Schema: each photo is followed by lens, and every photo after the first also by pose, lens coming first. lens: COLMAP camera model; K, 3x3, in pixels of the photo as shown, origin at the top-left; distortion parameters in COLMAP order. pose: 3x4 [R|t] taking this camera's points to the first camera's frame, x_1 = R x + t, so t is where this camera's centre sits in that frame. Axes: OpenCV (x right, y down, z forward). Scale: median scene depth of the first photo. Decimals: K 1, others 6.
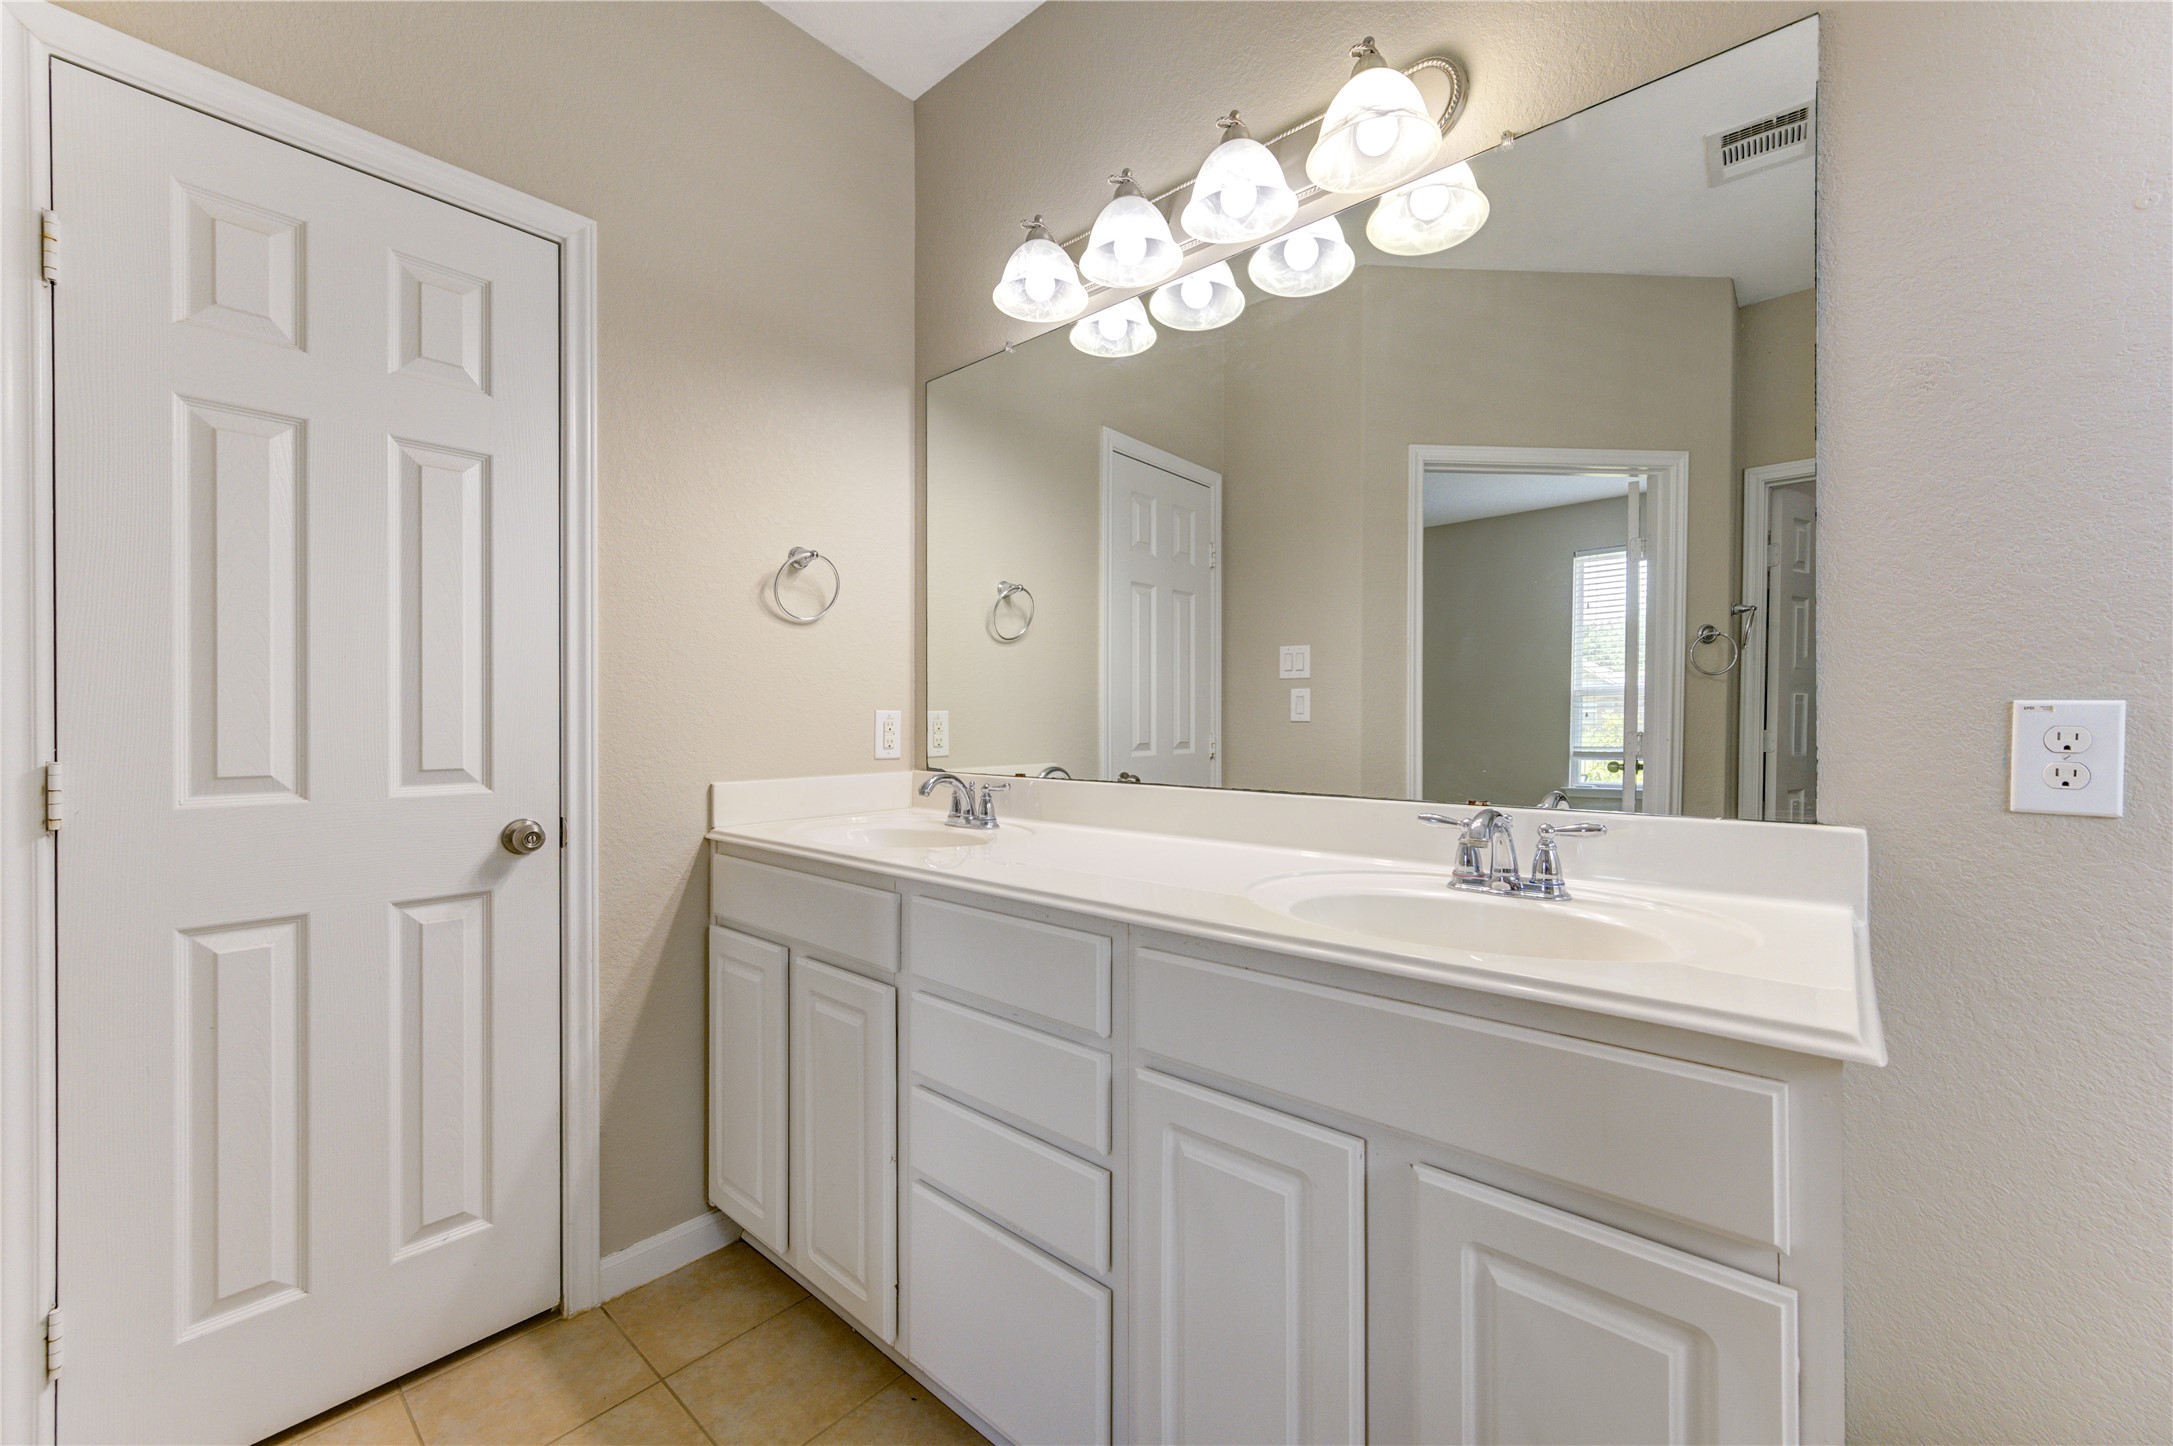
lens RADIAL K [[850.9, 0, 1094.1], [0, 850.9, 723.7], [0, 0, 1]] dist [0.001084, -0.000444]
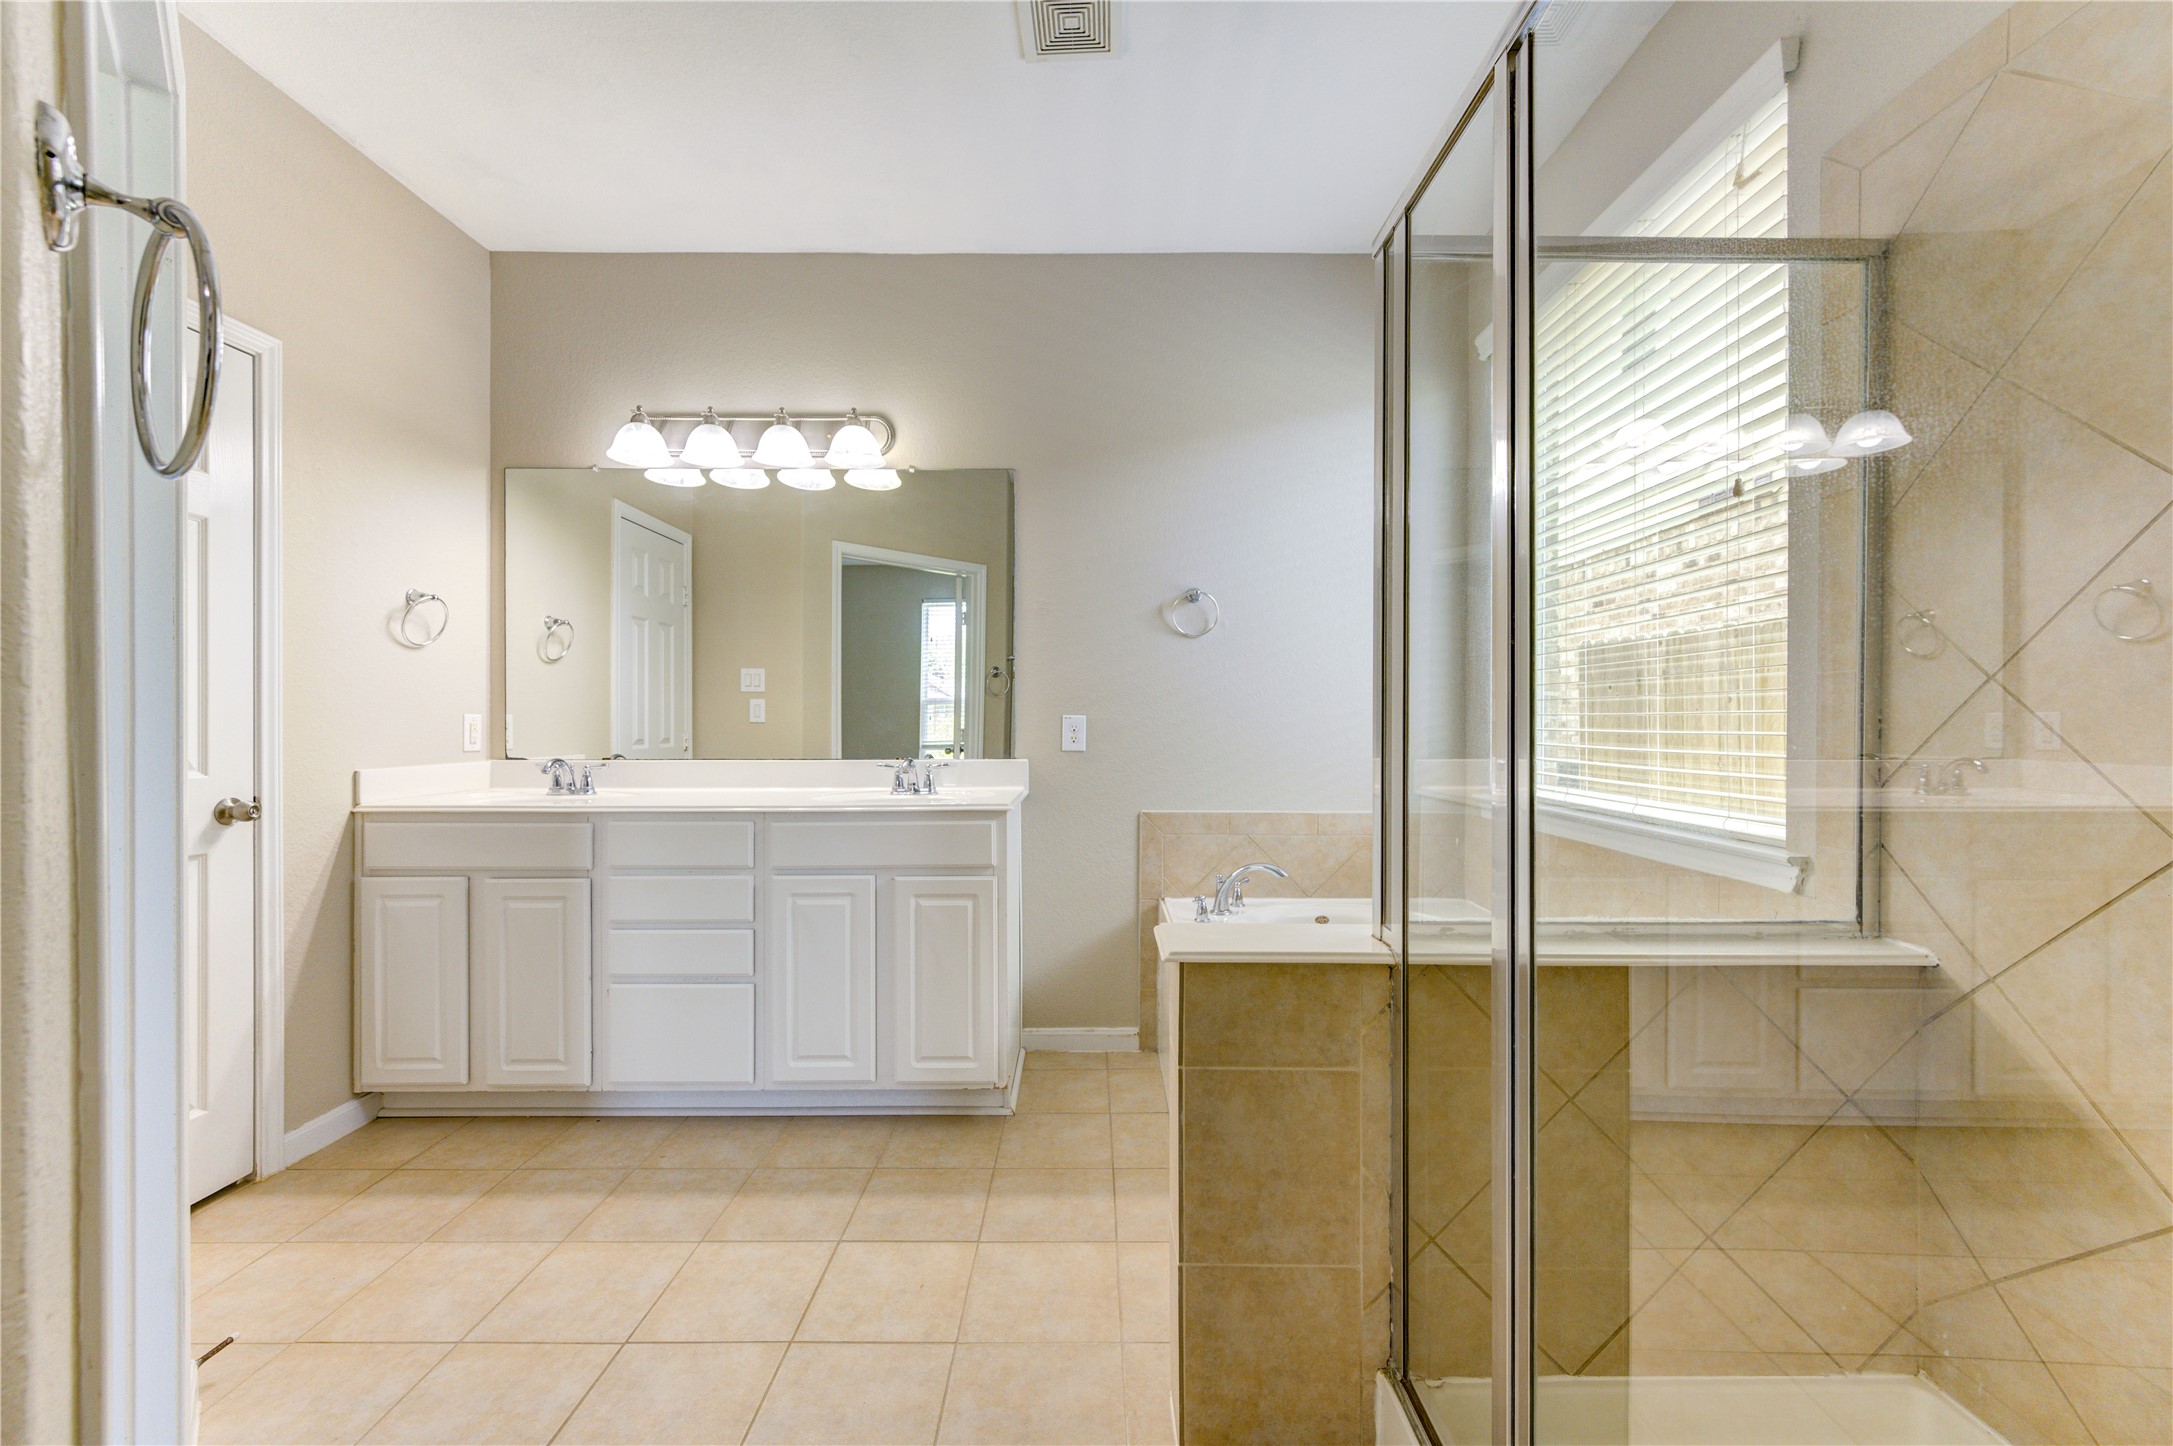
lens RADIAL K [[850.9, 0, 1089.1], [0, 850.9, 724.1], [0, 0, 1]] dist [0.001084, -0.000444]
pose [[0.754383, -0.001821, 0.656433, -0.456970], [0.002329, 0.999997, 0.000097, 0.001862], [-0.656431, 0.001455, 0.754385, -0.722509]]
